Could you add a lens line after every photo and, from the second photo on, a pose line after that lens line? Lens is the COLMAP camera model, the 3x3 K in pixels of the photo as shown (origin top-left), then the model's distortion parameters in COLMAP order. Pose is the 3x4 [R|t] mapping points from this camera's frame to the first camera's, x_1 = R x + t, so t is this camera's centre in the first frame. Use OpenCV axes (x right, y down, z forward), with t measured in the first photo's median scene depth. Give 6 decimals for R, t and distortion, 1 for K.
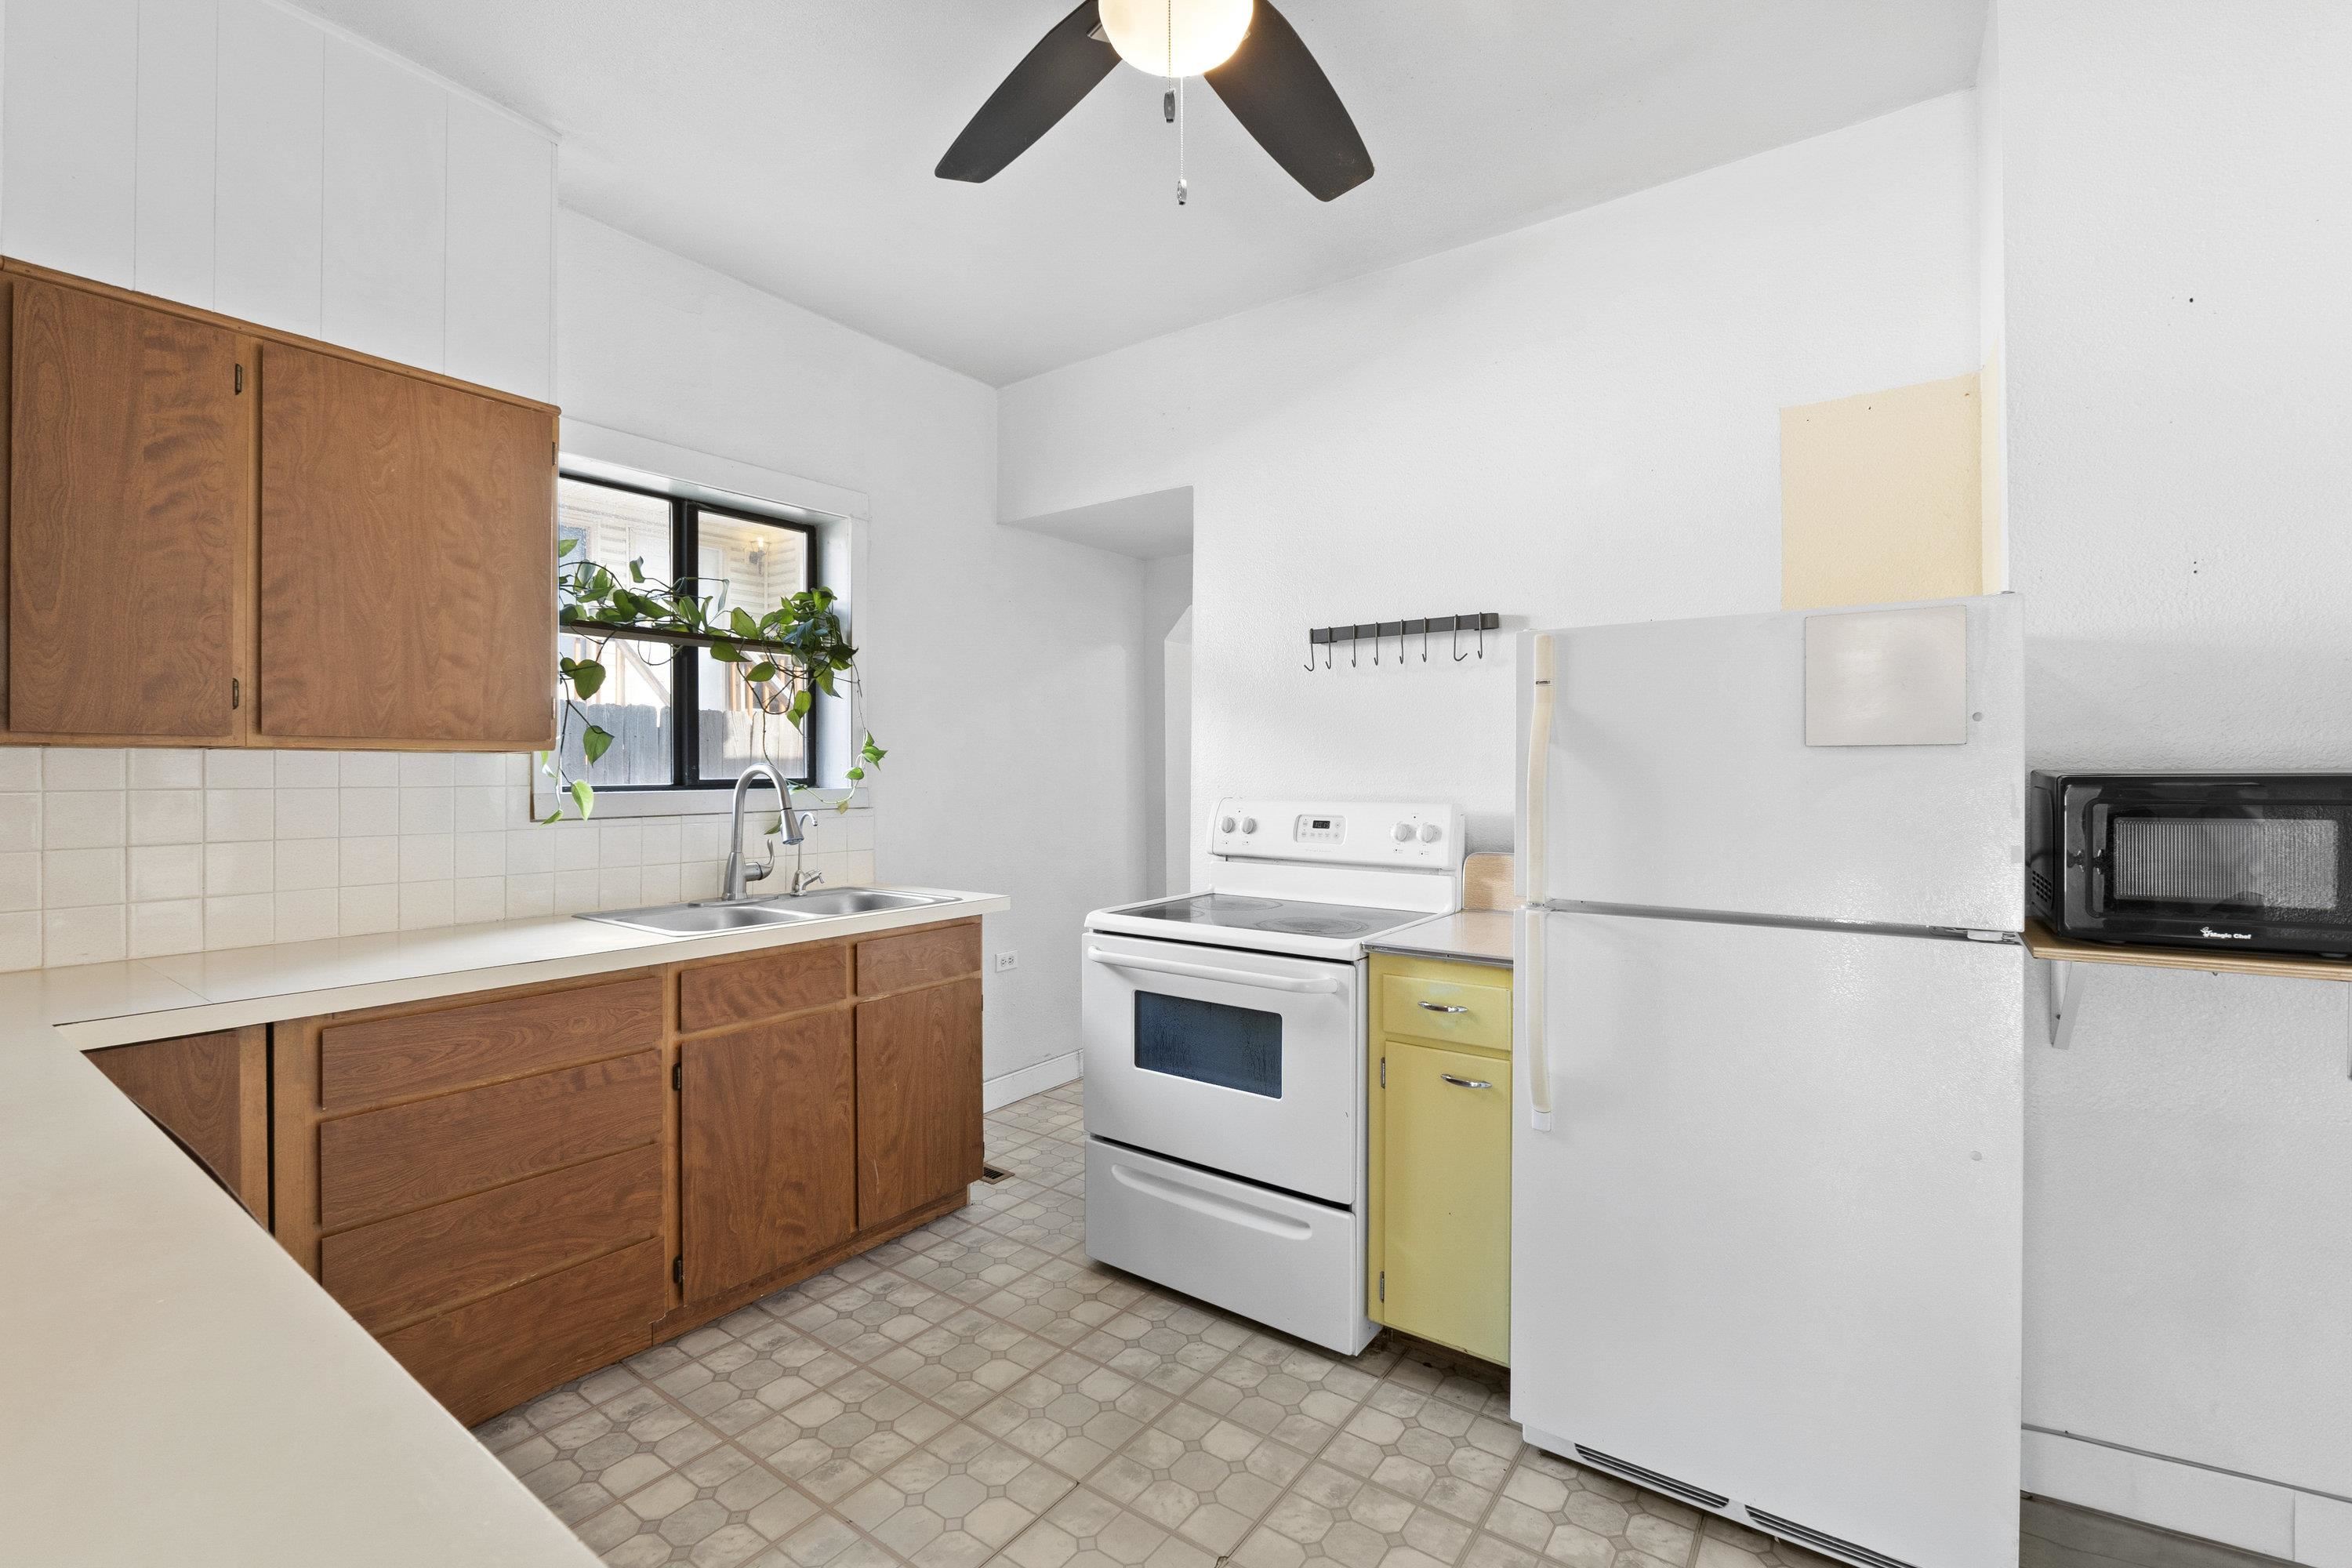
lens RADIAL K [[1010.7, 0, 1178.6], [0, 1010.7, 771.7], [0, 0, 1]] dist [-0.022510, 0.005193]
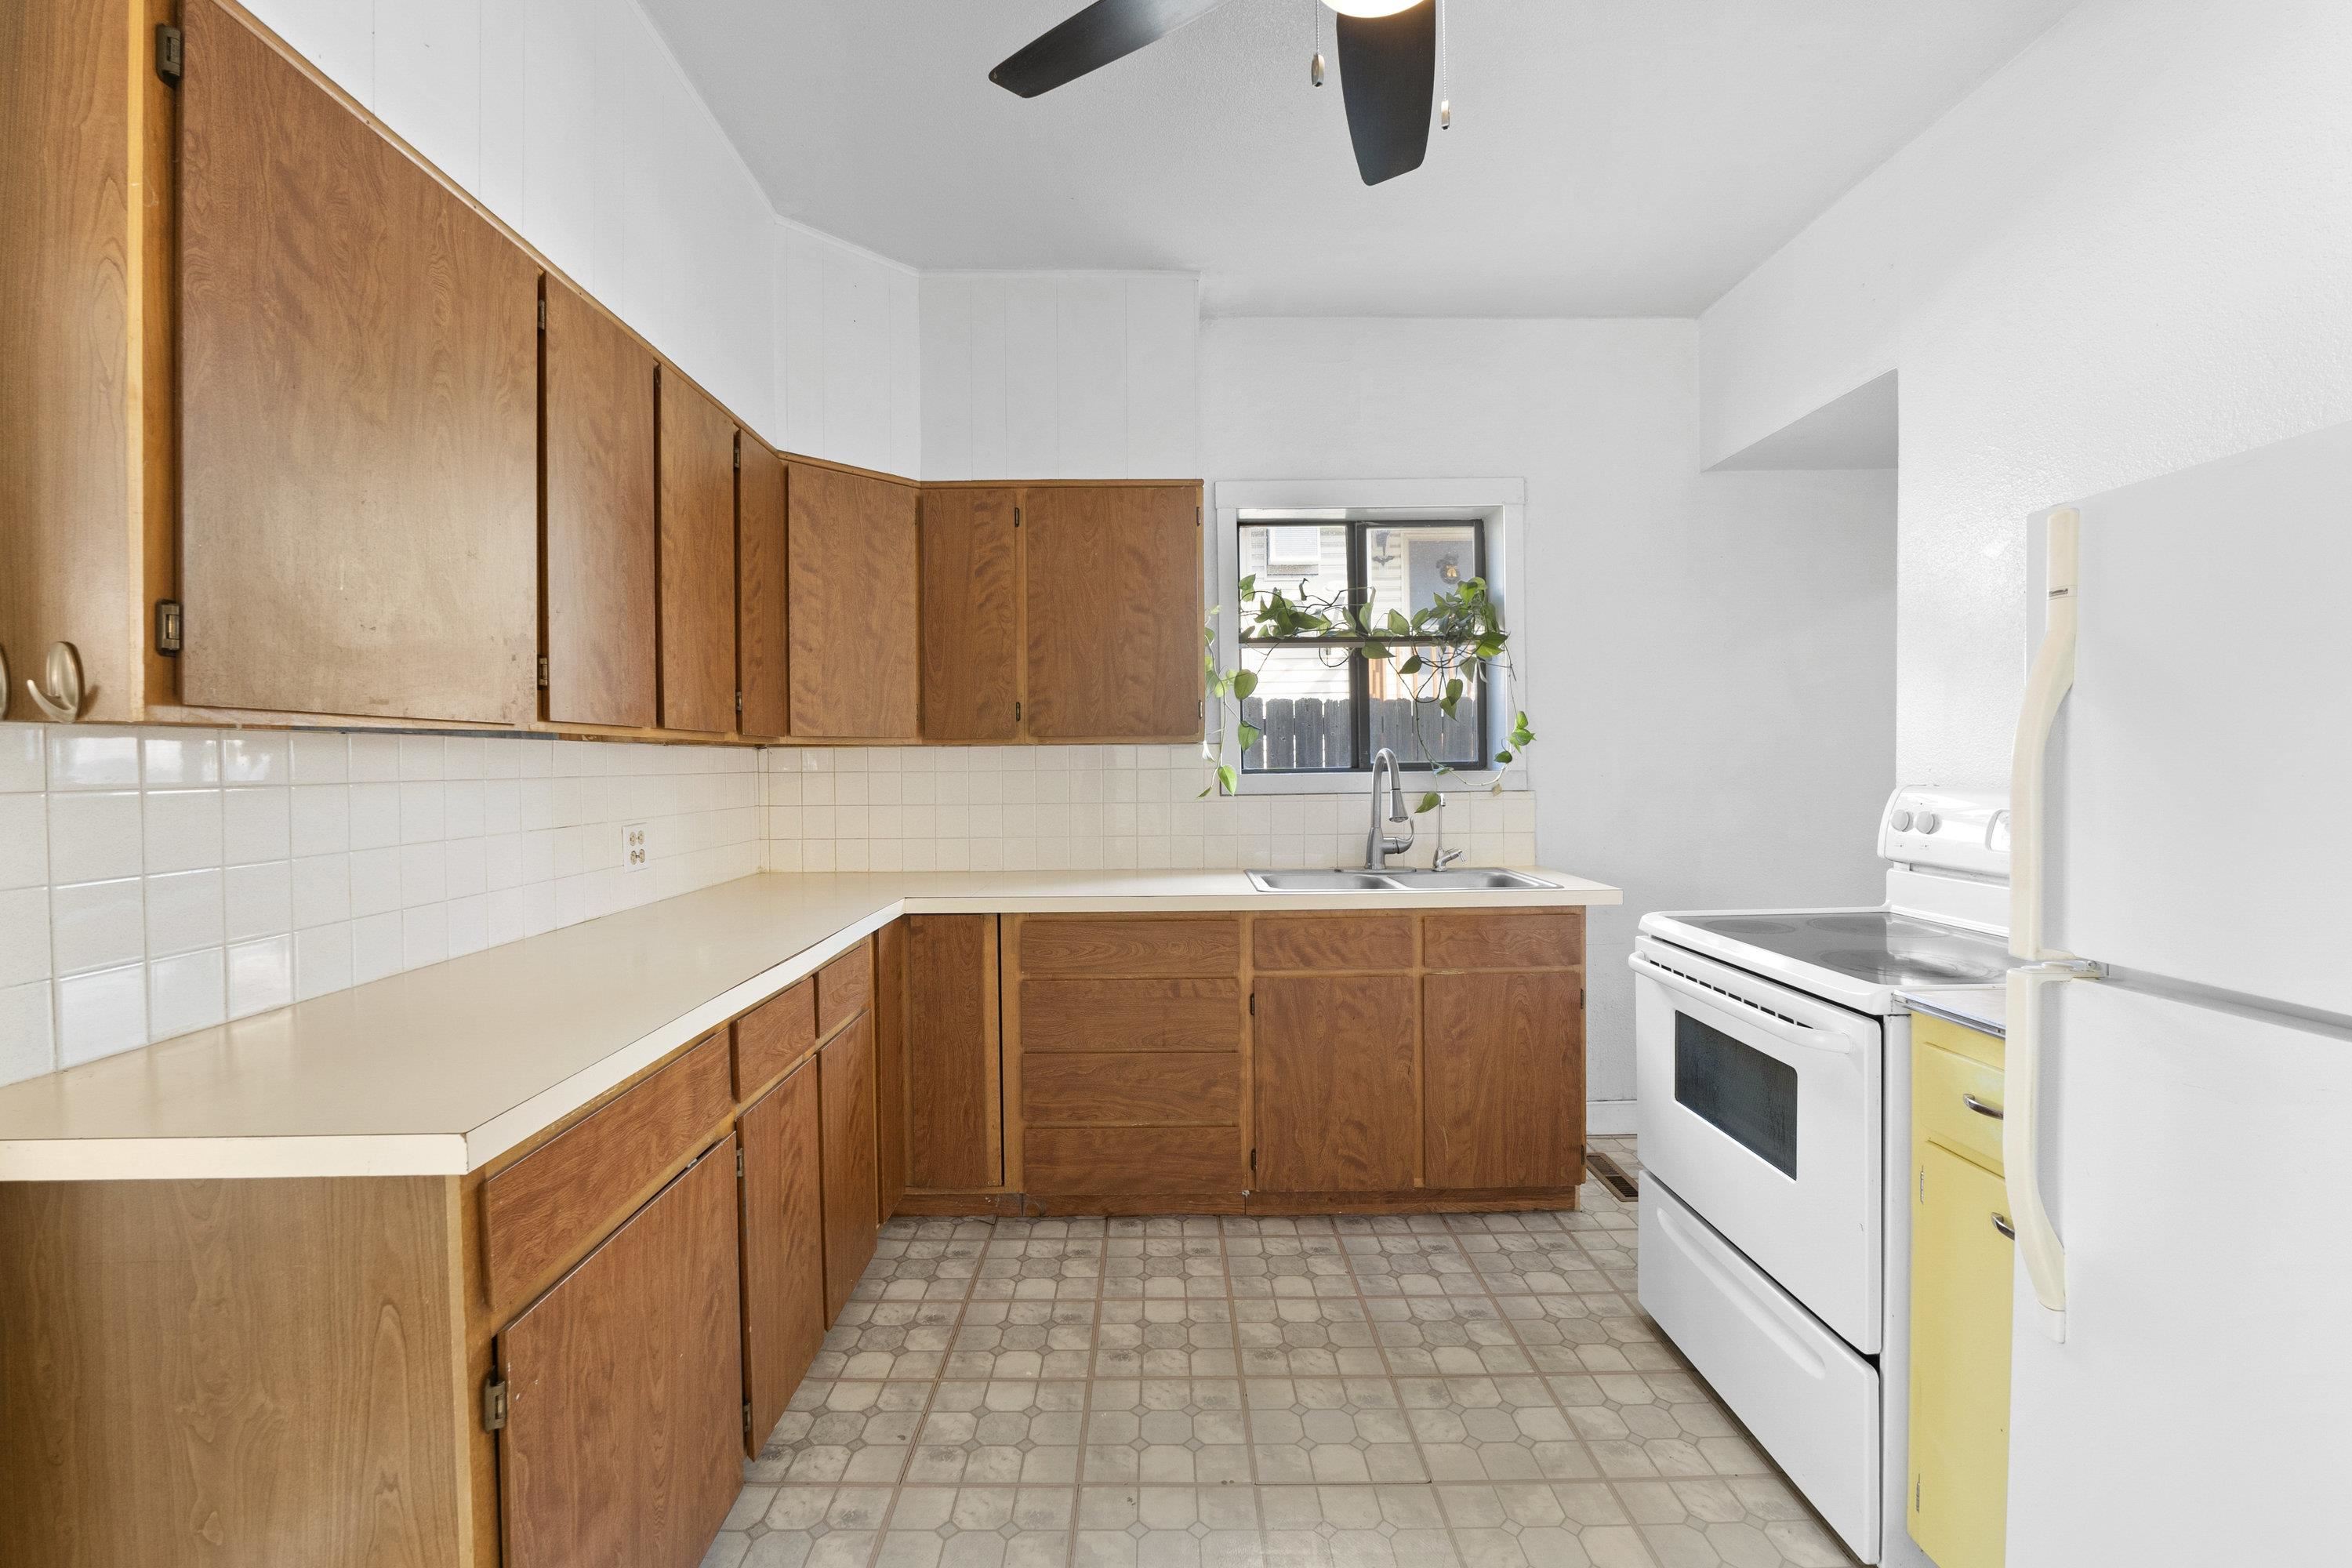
lens RADIAL K [[1010.7, 0, 1179.4], [0, 1010.7, 772.1], [0, 0, 1]] dist [-0.022510, 0.005193]
pose [[0.593722, 0.001802, -0.804668, 0.432084], [0.010416, 0.999896, 0.009925, 0.005408], [0.804603, -0.014275, 0.593642, 0.188243]]
